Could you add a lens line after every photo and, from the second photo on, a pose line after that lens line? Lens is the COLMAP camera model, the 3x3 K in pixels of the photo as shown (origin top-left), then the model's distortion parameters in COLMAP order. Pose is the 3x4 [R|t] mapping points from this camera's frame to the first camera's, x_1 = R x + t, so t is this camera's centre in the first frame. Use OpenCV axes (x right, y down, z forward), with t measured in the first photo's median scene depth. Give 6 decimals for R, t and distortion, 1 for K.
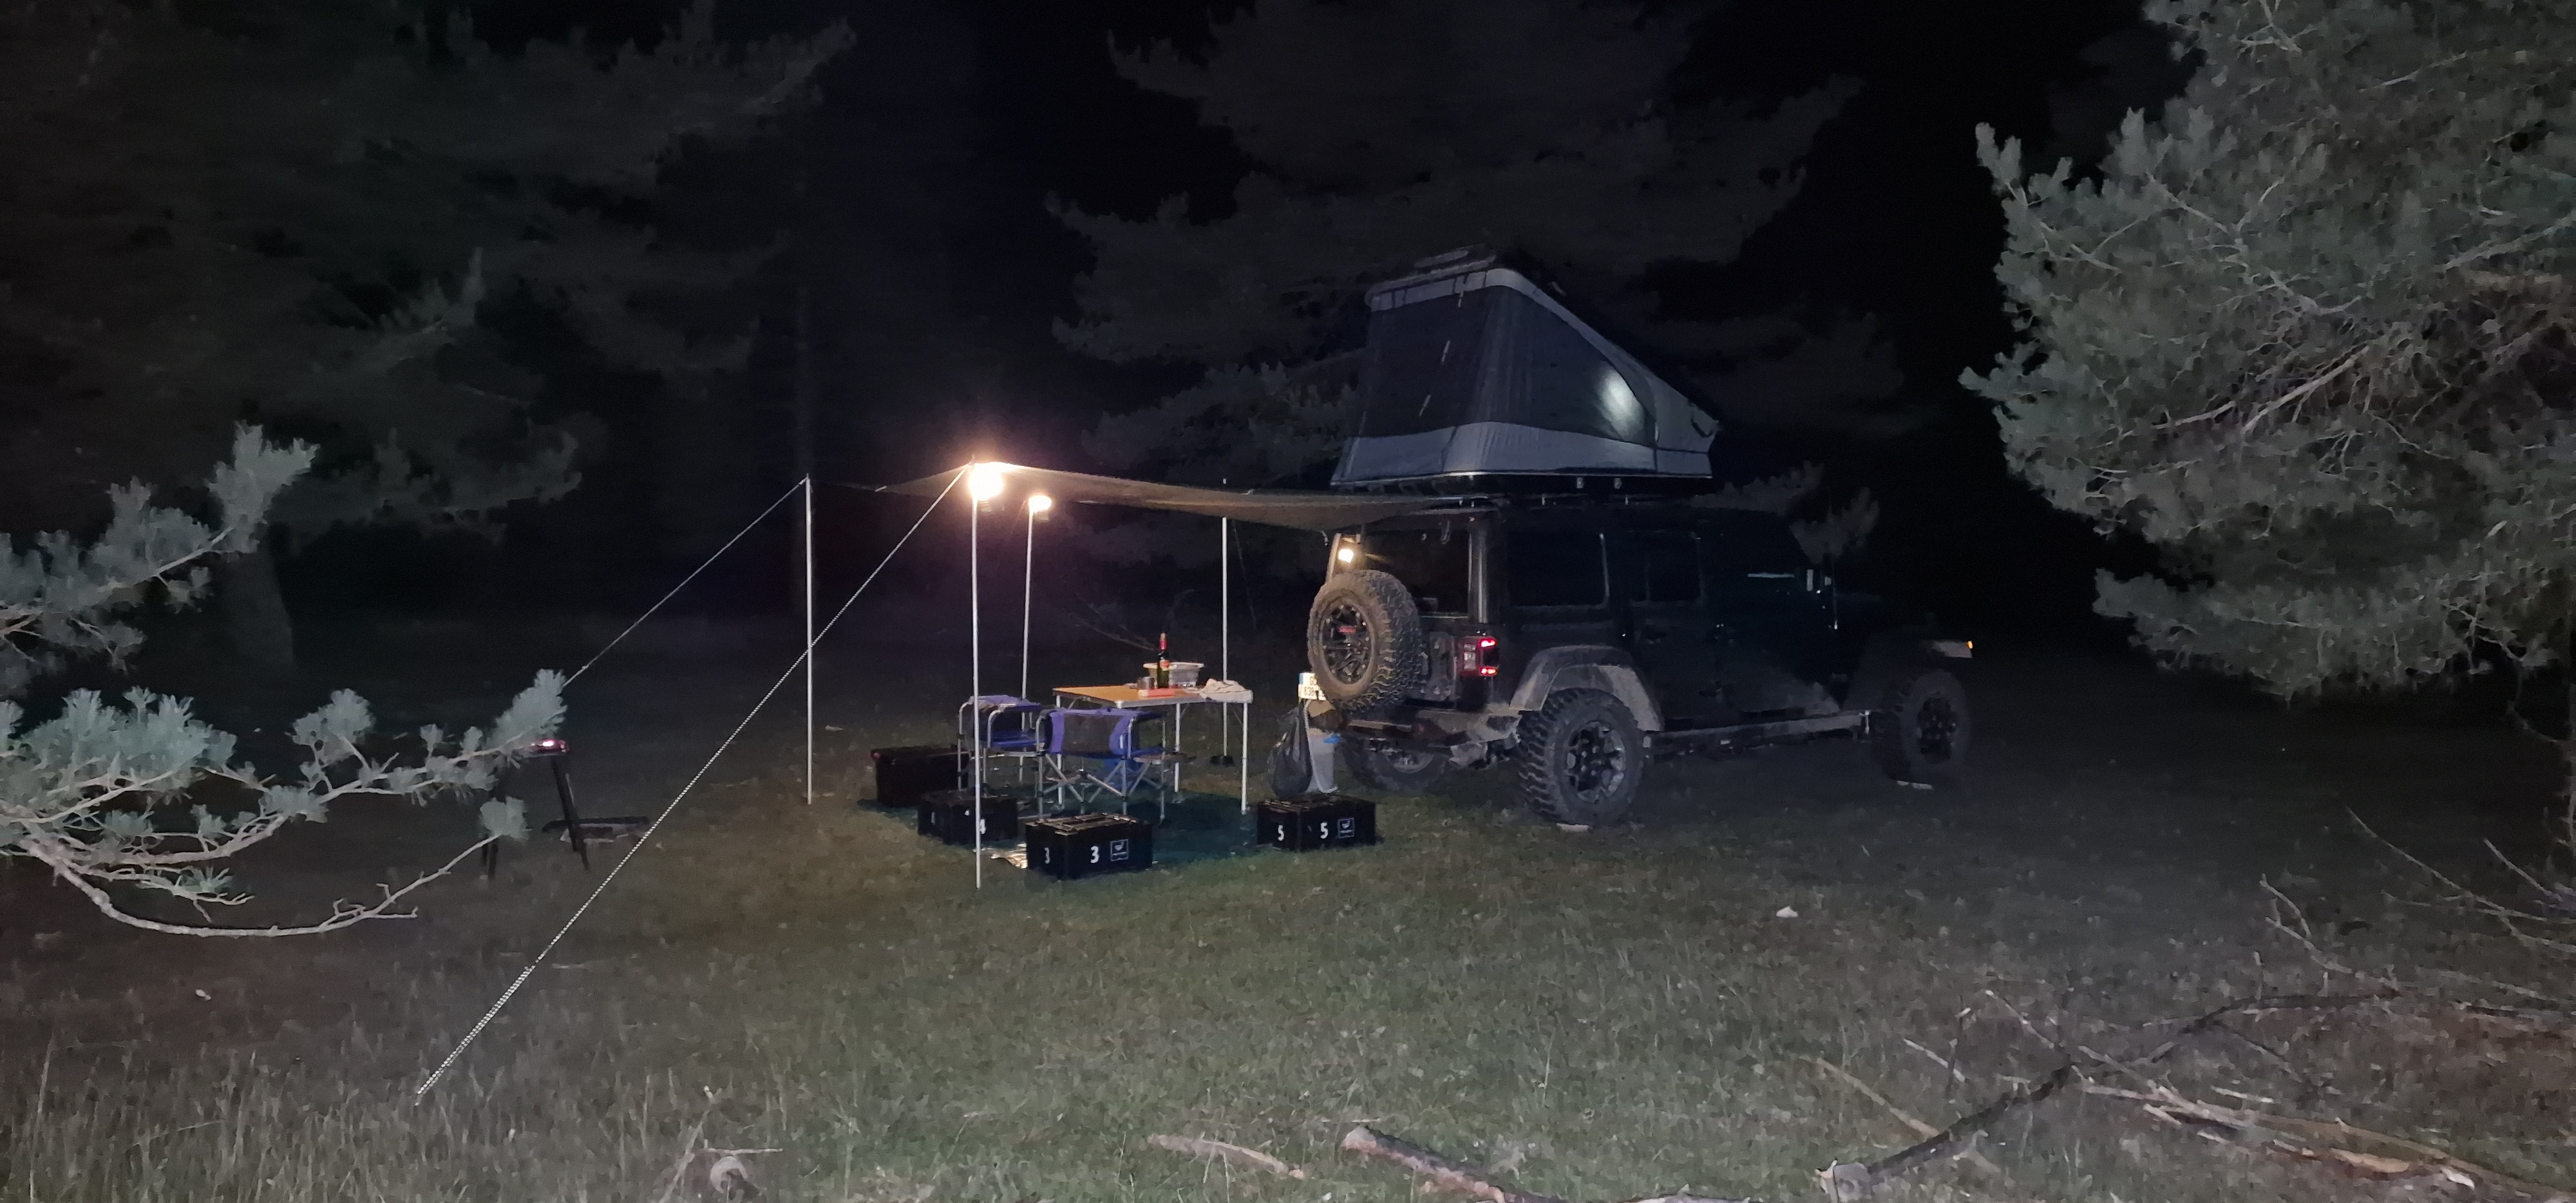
lens RADIAL K [[1605.9, 0, 1280.9], [0, 1605.9, 597.4], [0, 0, 1]] dist [0.001864, -0.000062]
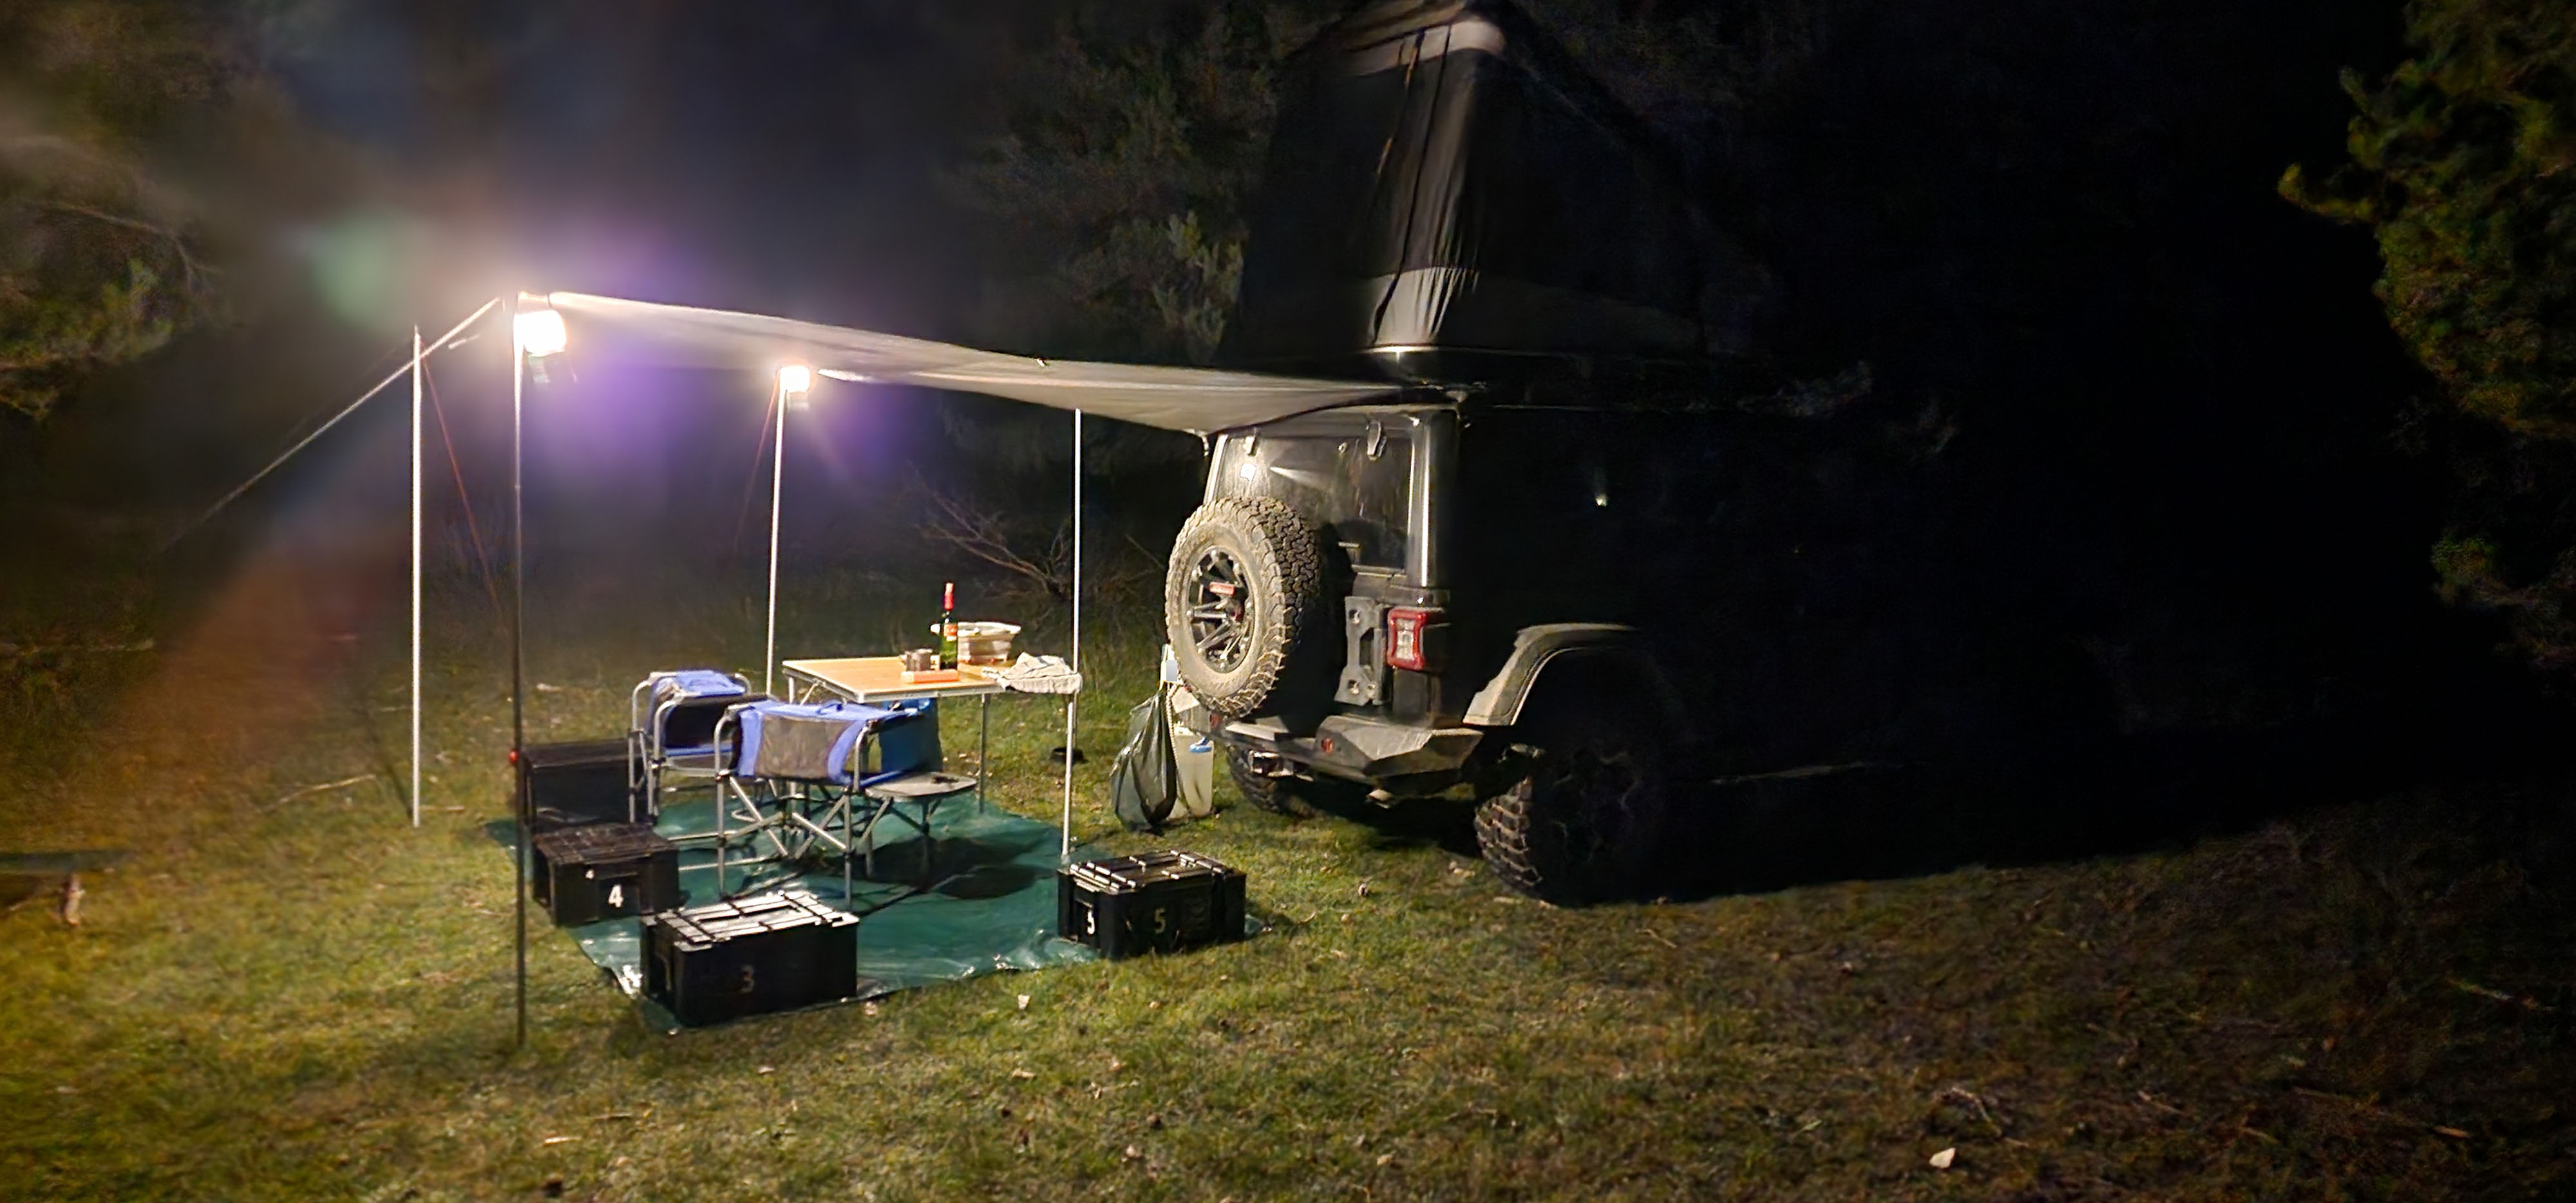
lens RADIAL K [[1605.9, 0, 1293.7], [0, 1605.9, 603.7], [0, 0, 1]] dist [0.001864, -0.000062]
pose [[0.999501, 0.022523, 0.022138, 0.055261], [-0.023886, 0.997706, 0.063348, -0.015105], [-0.020660, -0.063845, 0.997746, 0.348068]]
